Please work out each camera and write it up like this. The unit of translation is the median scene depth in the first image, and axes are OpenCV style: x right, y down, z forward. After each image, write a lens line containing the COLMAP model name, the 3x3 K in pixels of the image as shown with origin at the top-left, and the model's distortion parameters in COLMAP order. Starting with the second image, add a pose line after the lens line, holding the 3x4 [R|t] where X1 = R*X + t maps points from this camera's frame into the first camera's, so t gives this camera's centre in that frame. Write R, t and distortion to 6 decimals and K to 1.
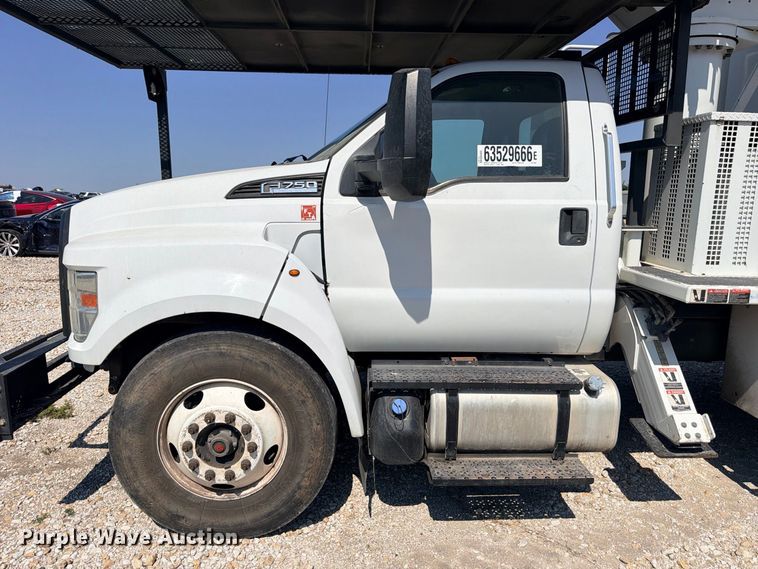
lens RADIAL K [[523.0, 0, 379.3], [0, 523.0, 278.9], [0, 0, 1]] dist [0.071212, -0.093162]
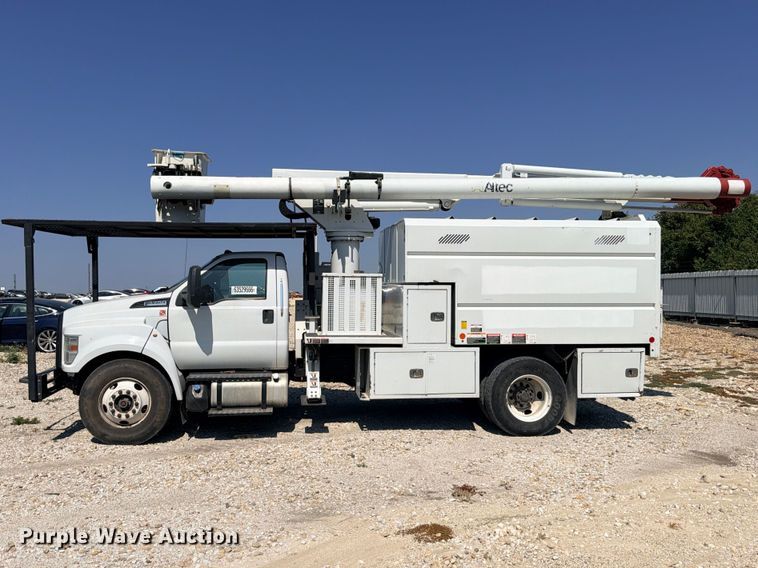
lens RADIAL K [[634.9, 0, 379.8], [0, 634.9, 274.0], [0, 0, 1]] dist [0.117551, -0.198151]
pose [[0.994719, -0.008757, 0.102263, 0.607580], [0.024701, 0.987495, -0.155705, 0.203787], [-0.099620, 0.157409, 0.982496, -2.250505]]
